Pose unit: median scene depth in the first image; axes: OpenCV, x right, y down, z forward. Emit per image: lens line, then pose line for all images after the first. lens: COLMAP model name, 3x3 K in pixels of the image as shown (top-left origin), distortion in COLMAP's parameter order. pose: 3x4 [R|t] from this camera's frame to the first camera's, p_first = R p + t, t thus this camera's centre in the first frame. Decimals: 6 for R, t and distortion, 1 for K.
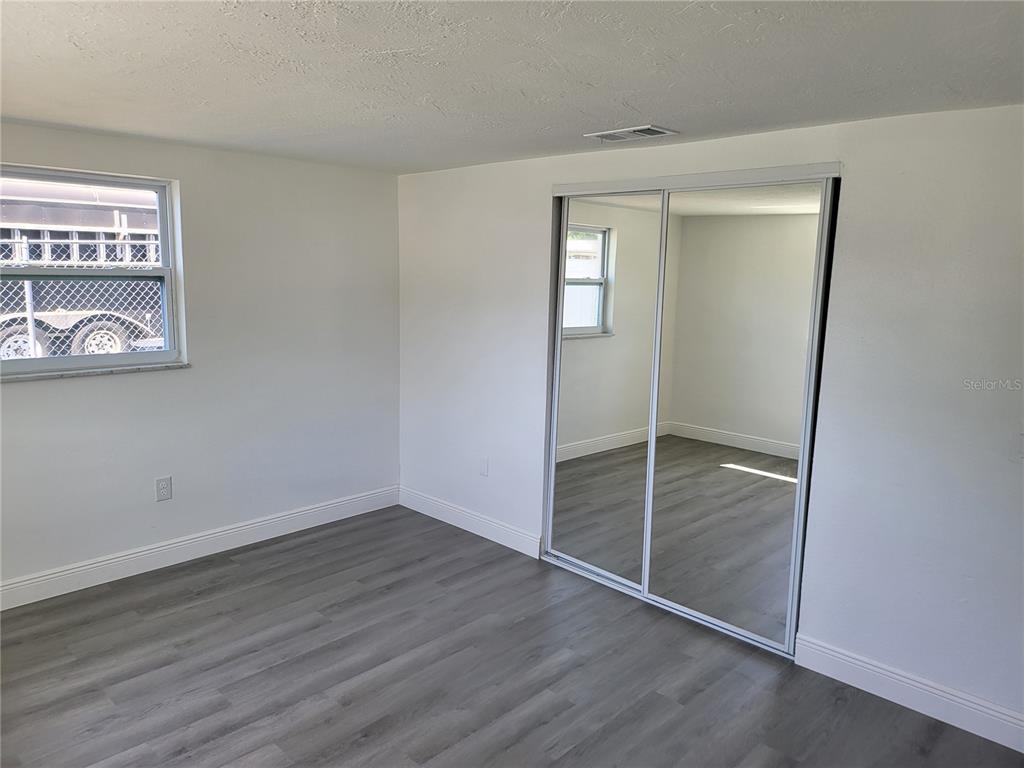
lens RADIAL K [[711.4, 0, 532.4], [0, 711.4, 383.0], [0, 0, 1]] dist [0.003219, -0.029922]
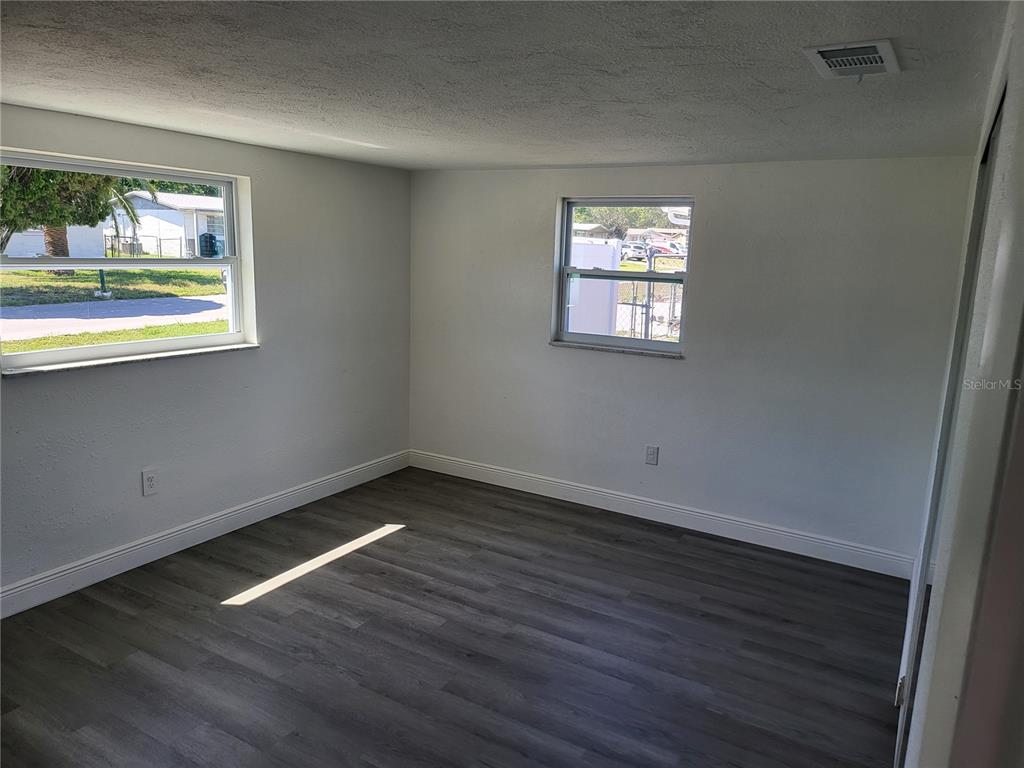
lens RADIAL K [[711.4, 0, 532.4], [0, 711.4, 383.0], [0, 0, 1]] dist [0.003219, -0.029922]
pose [[0.235557, 0.168219, -0.957191, 0.660080], [-0.189266, 0.973989, 0.124594, -0.096346], [0.953253, 0.151815, 0.261268, 0.540484]]
